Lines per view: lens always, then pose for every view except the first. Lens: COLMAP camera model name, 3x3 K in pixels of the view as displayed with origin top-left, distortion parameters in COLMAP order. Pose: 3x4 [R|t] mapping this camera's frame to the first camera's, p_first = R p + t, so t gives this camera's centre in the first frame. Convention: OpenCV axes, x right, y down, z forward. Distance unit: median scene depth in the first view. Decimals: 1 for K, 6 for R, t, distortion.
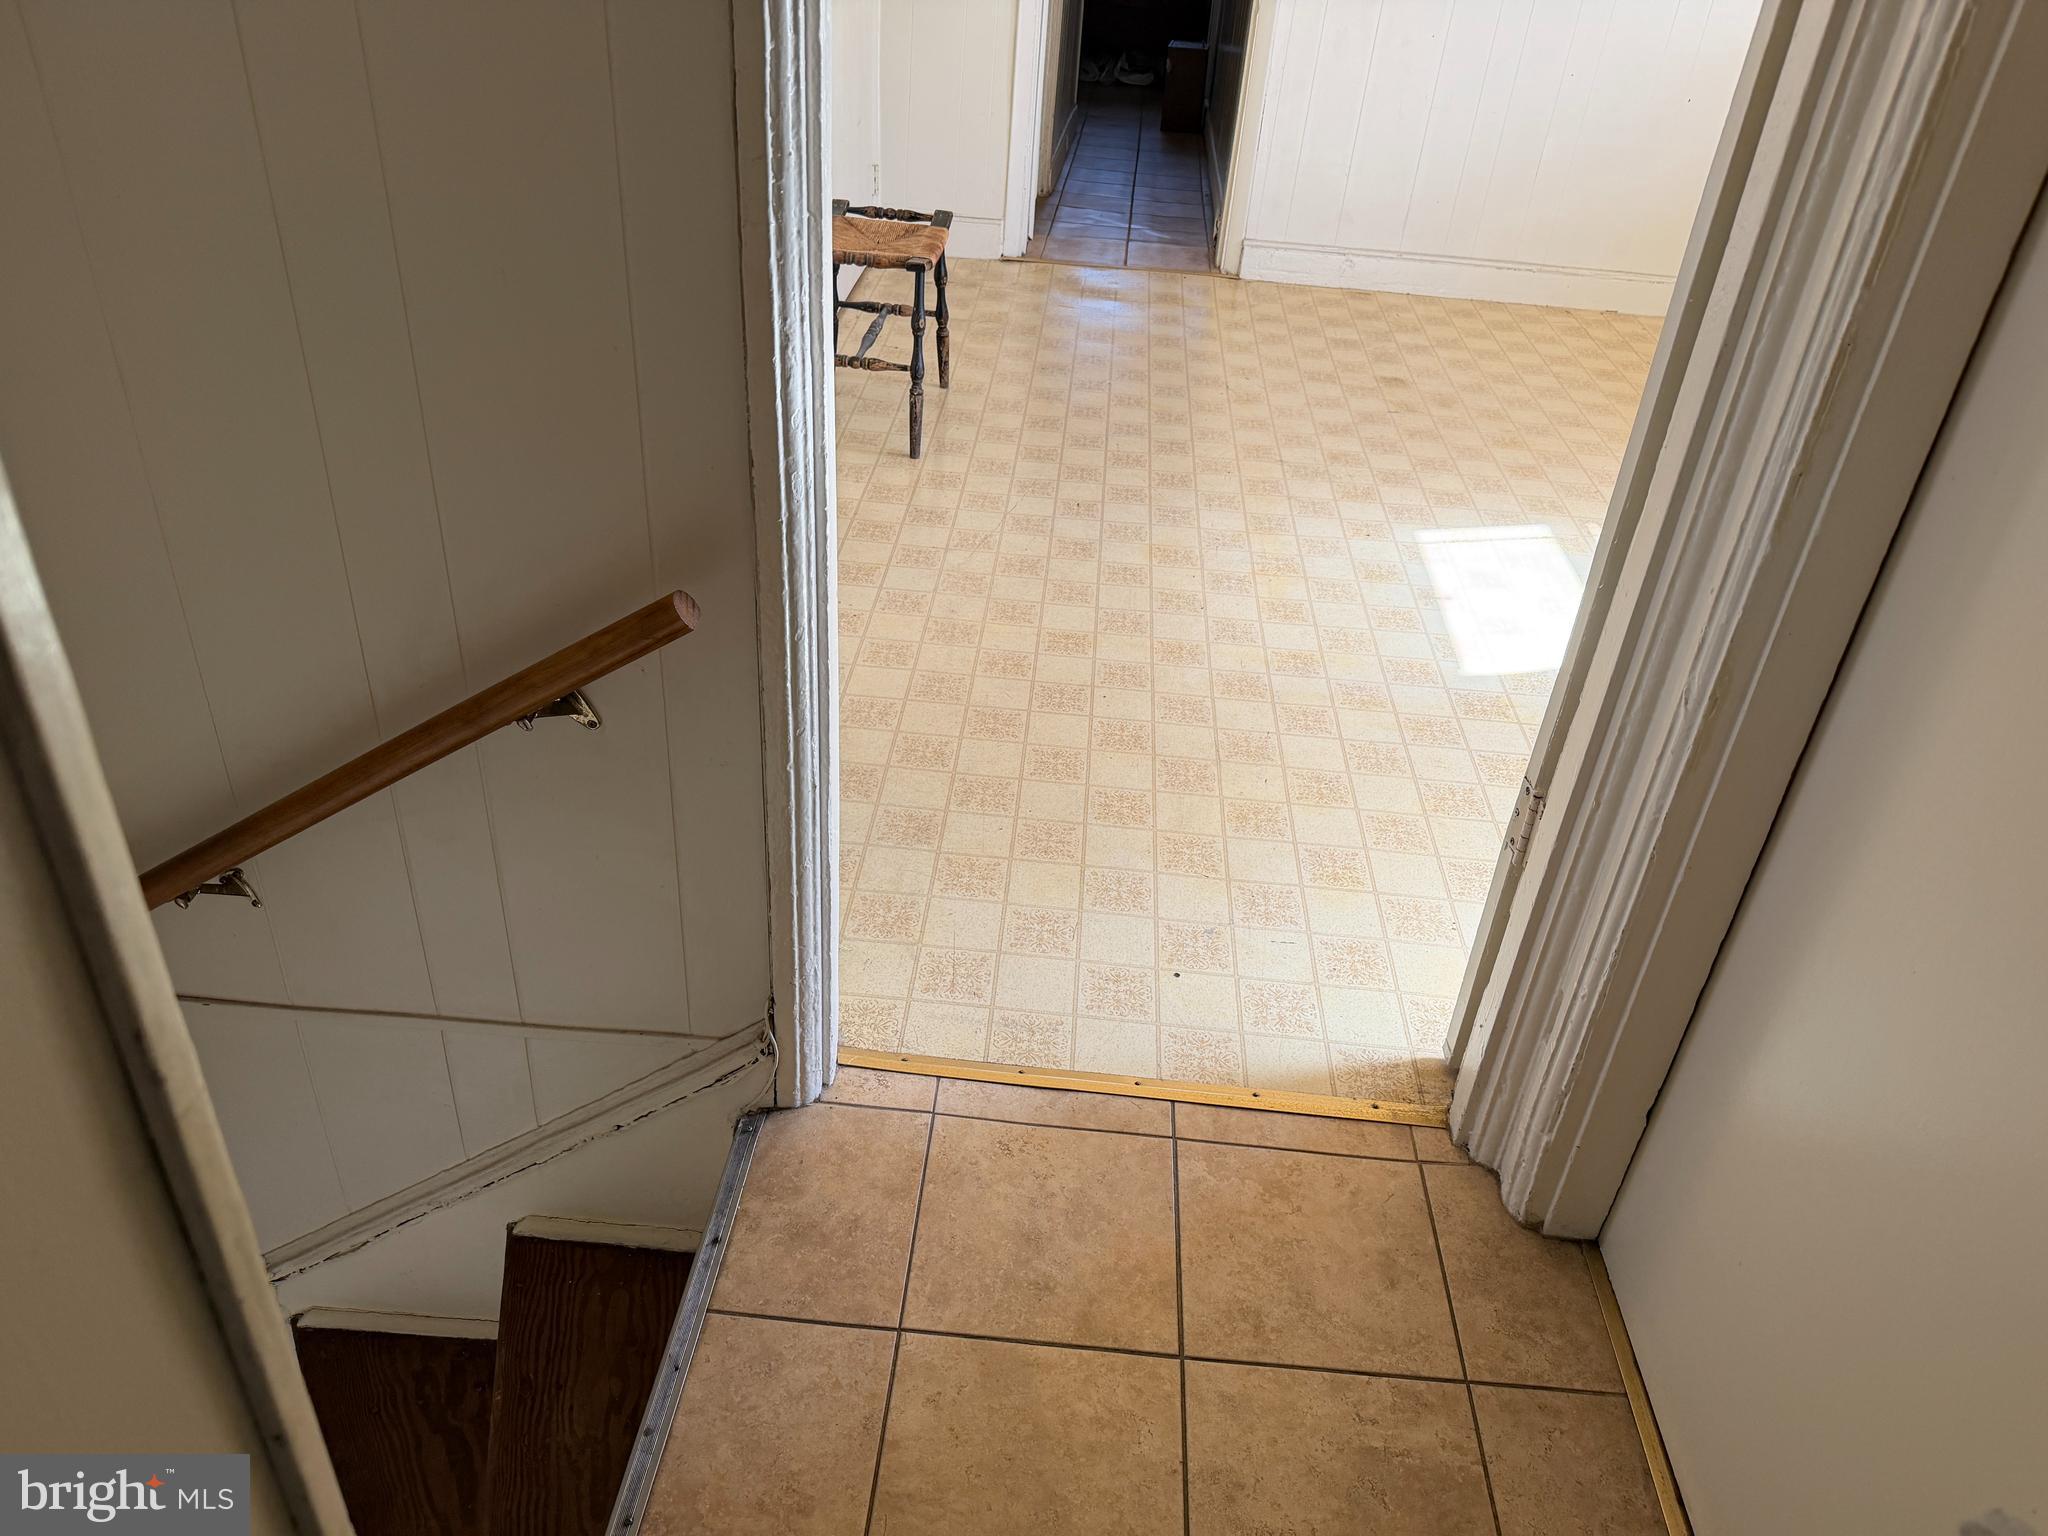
lens RADIAL K [[1440.3, 0, 1024.0], [0, 1440.3, 768.0], [0, 0, 1]] dist [0.211042, -0.452593]
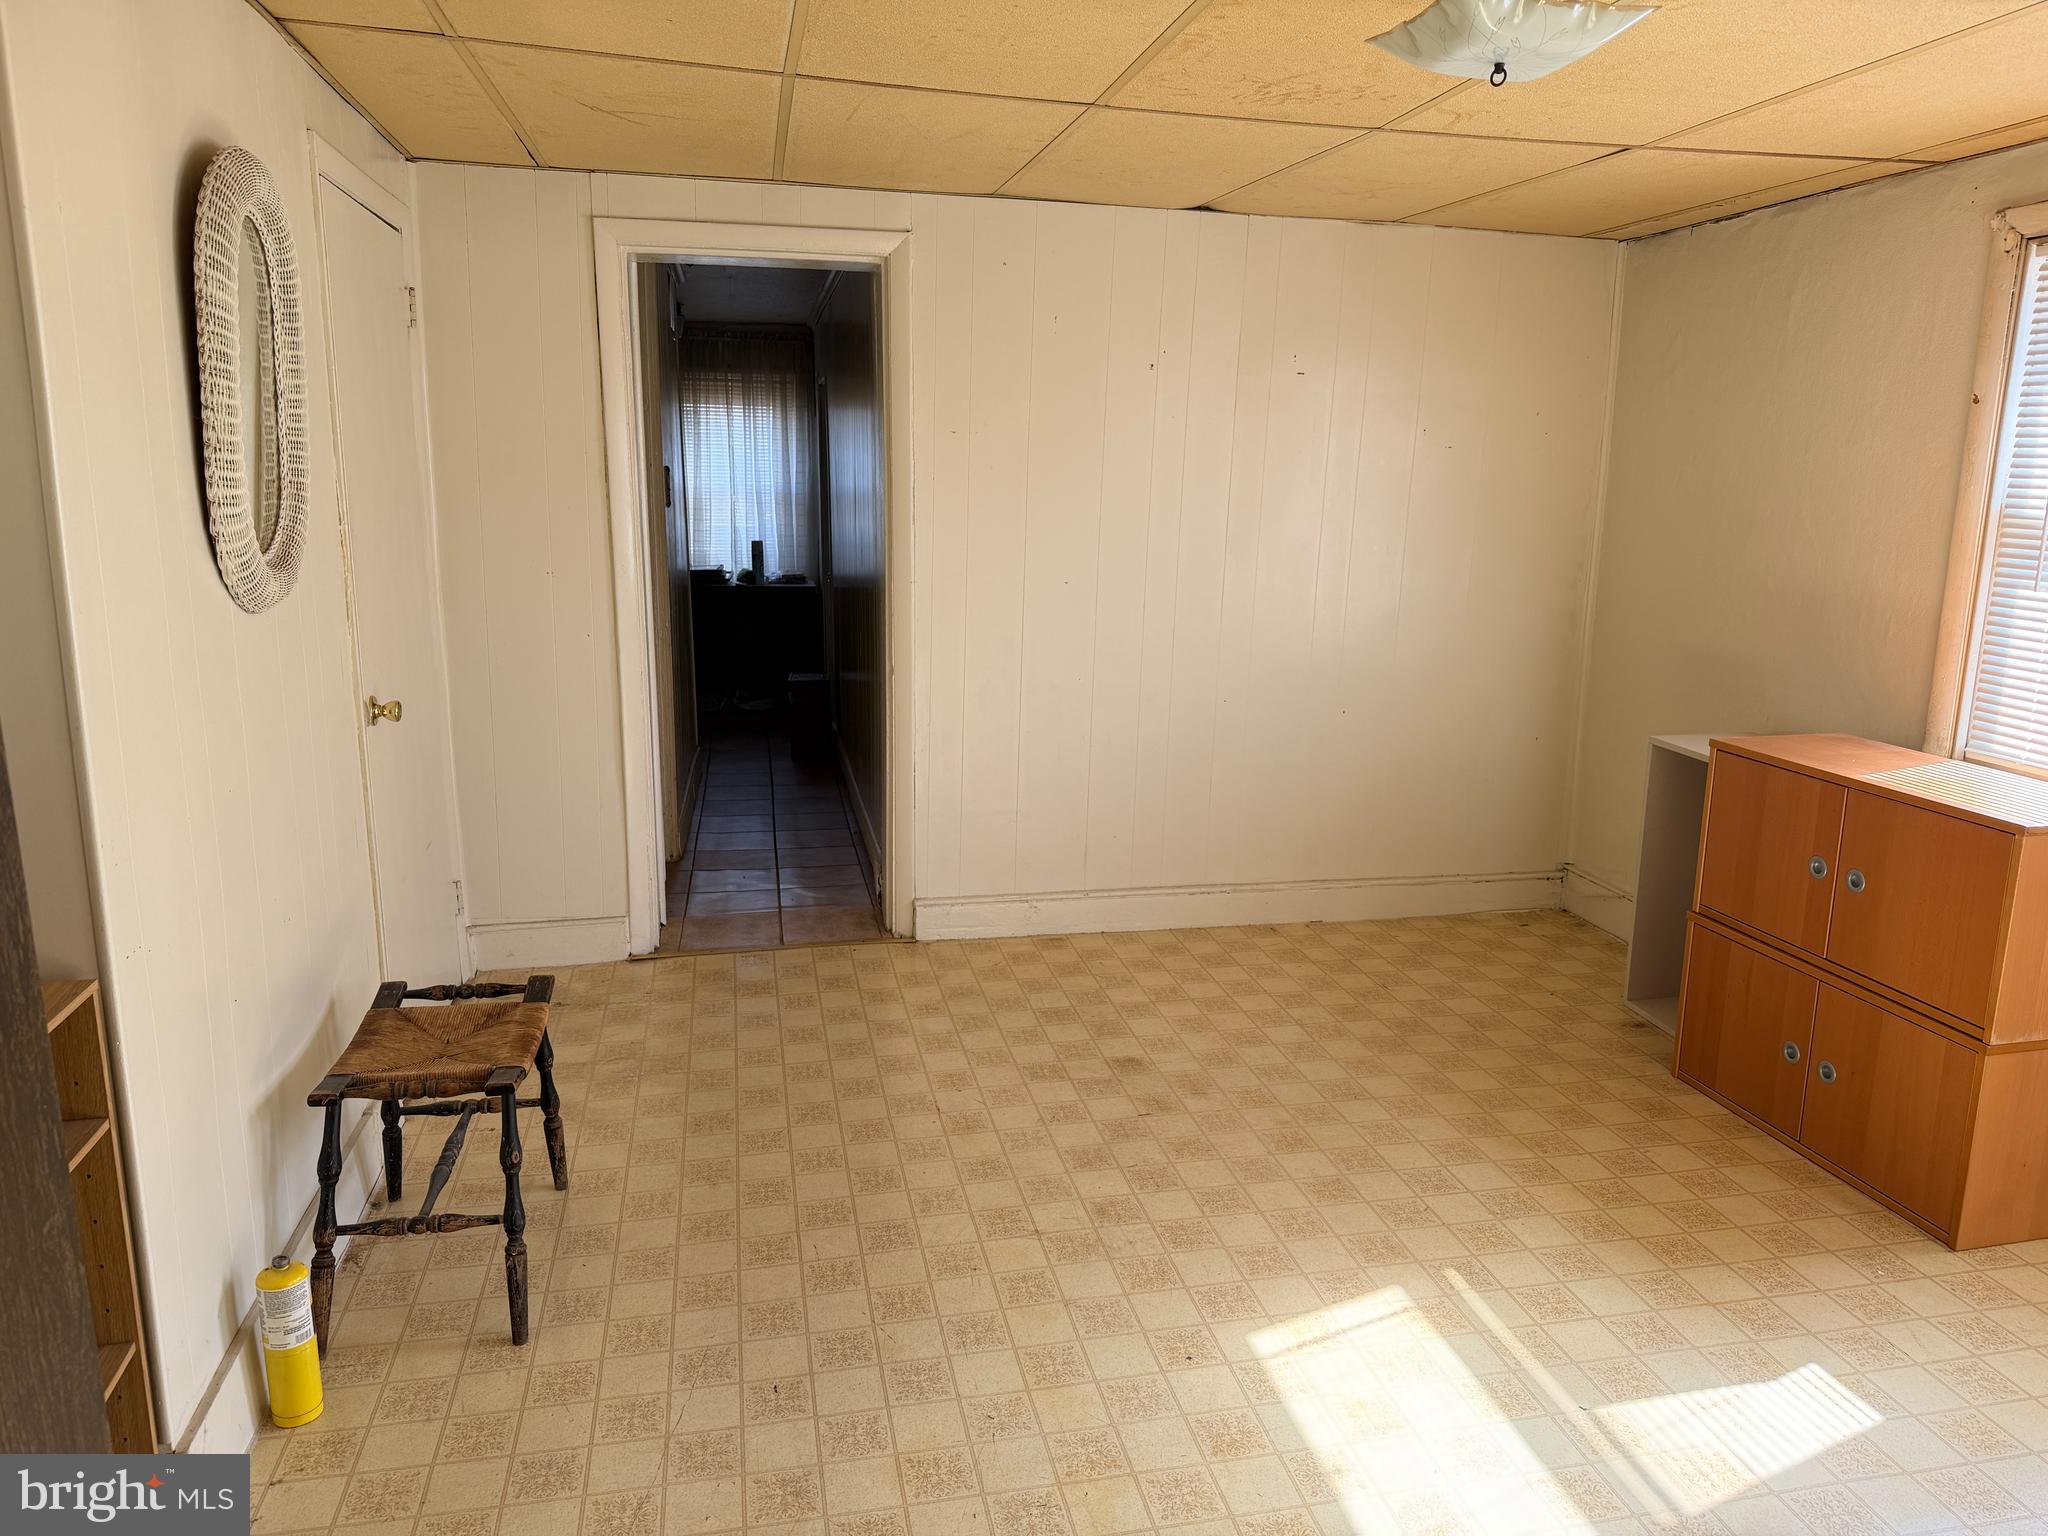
lens RADIAL K [[1442.3, 0, 1024.0], [0, 1442.3, 768.0], [0, 0, 1]] dist [0.068329, -0.099785]
pose [[0.962668, -0.112836, 0.246045, 0.012534], [0.191193, 0.926892, -0.322982, -0.182202], [-0.191613, 0.357966, 0.913862, 0.221906]]
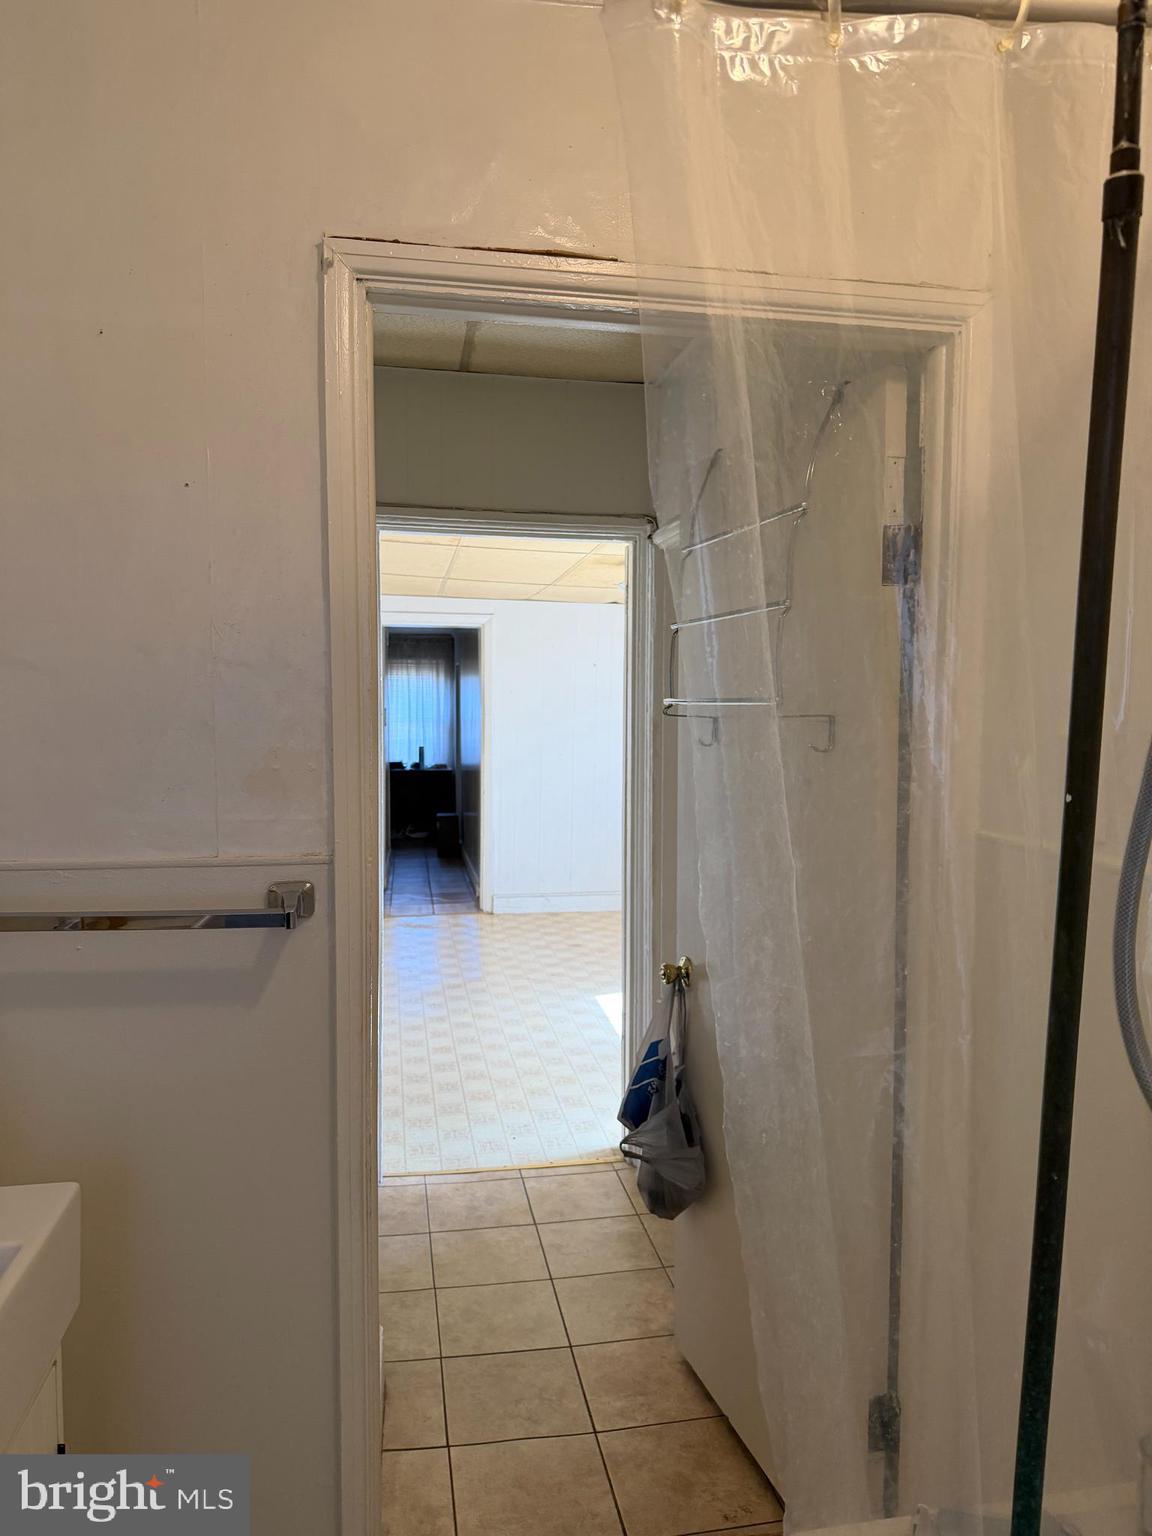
lens RADIAL K [[1081.7, 0, 576.0], [0, 1081.7, 768.0], [0, 0, 1]] dist [0.068329, -0.099785]
pose [[0.969426, -0.078113, 0.232618, -0.086671], [0.181117, 0.867372, -0.463533, 0.241618], [-0.165558, 0.491493, 0.855000, -0.445254]]
